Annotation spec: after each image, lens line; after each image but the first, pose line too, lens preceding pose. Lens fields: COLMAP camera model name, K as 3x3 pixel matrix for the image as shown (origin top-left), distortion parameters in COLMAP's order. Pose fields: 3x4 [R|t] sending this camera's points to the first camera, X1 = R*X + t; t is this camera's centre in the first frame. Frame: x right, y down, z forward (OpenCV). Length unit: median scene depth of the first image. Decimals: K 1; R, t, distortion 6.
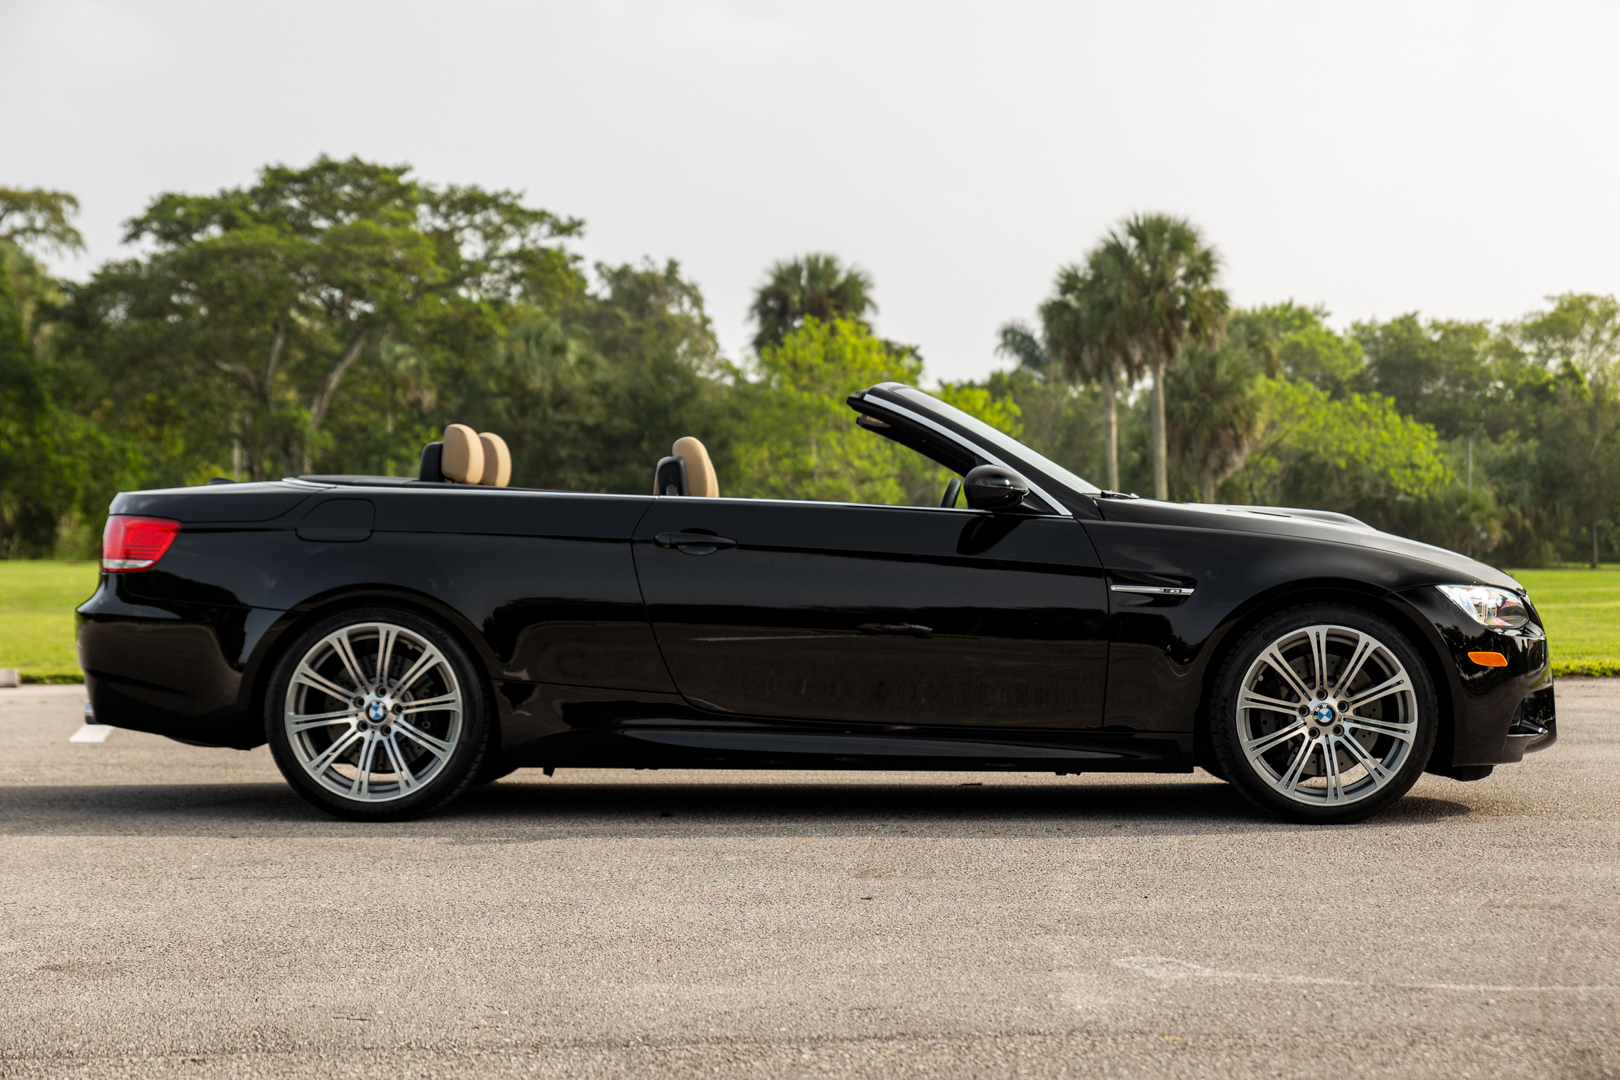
lens RADIAL K [[2538.8, 0, 810.0], [0, 2538.8, 540.0], [0, 0, 1]] dist [-0.009768, -0.045845]
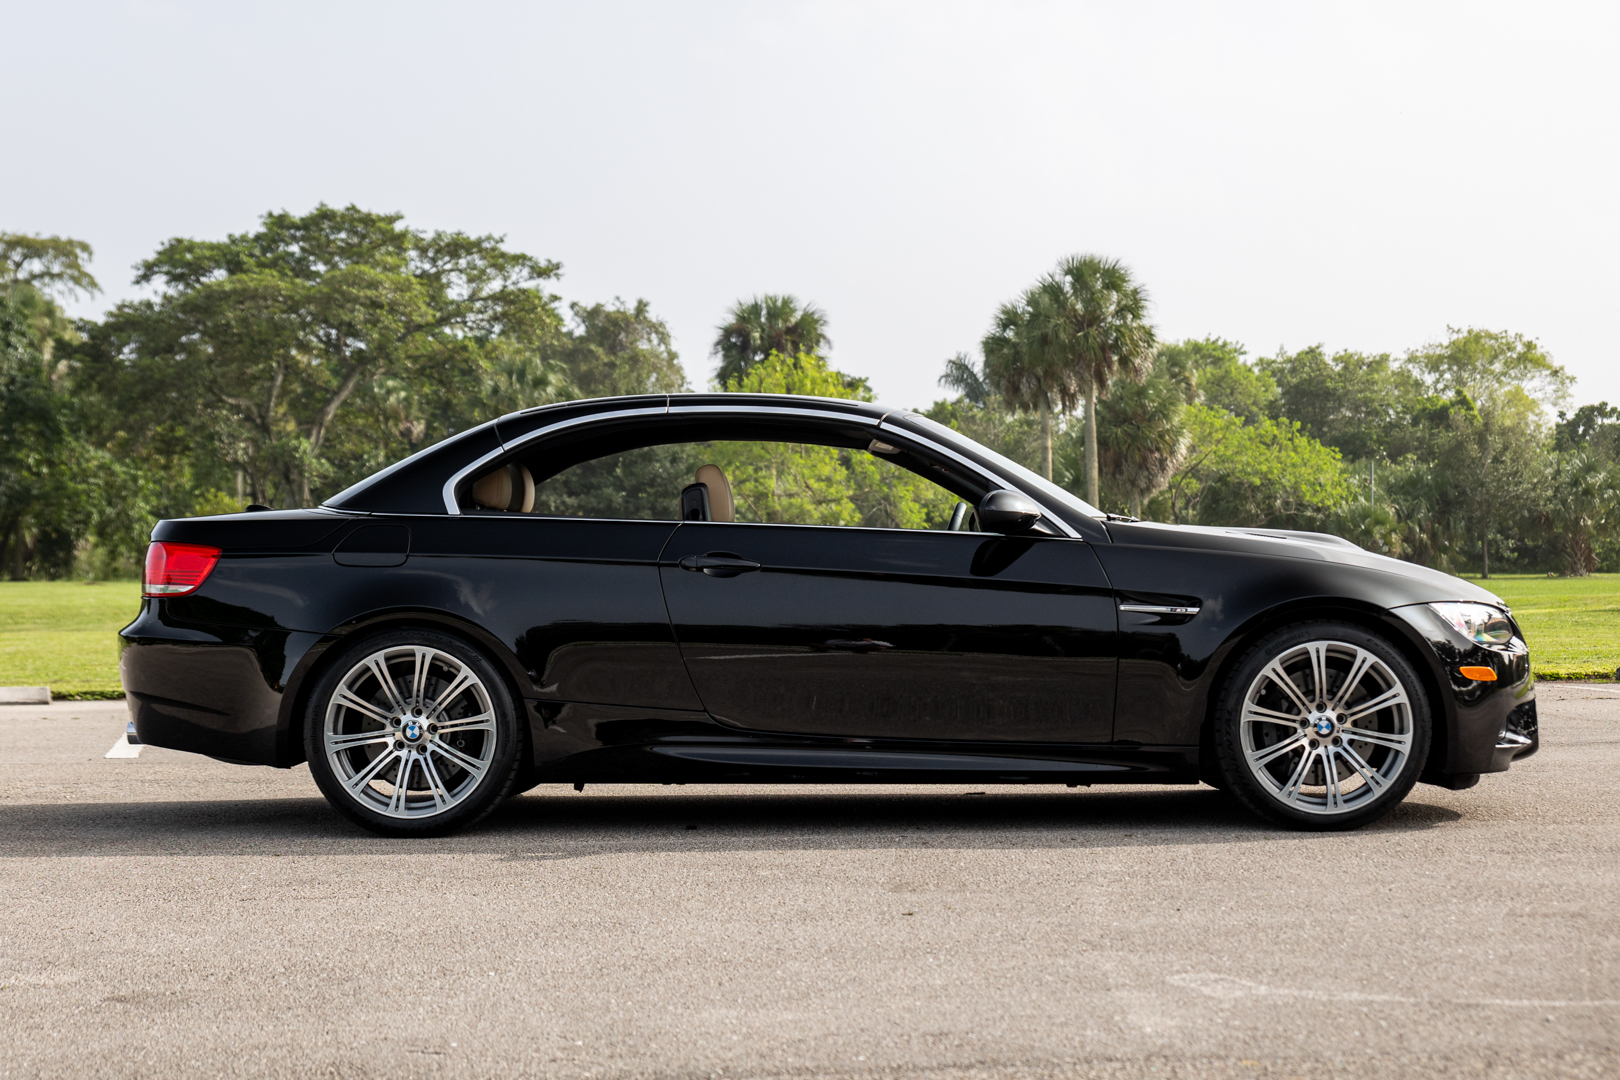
lens RADIAL K [[2221.4, 0, 764.4], [0, 2221.4, 539.3], [0, 0, 1]] dist [-0.017208, -0.044936]
pose [[0.999672, -0.006260, 0.024825, -0.049291], [0.006387, 0.999967, -0.005017, -0.005127], [-0.024793, 0.005174, 0.999679, 0.090960]]
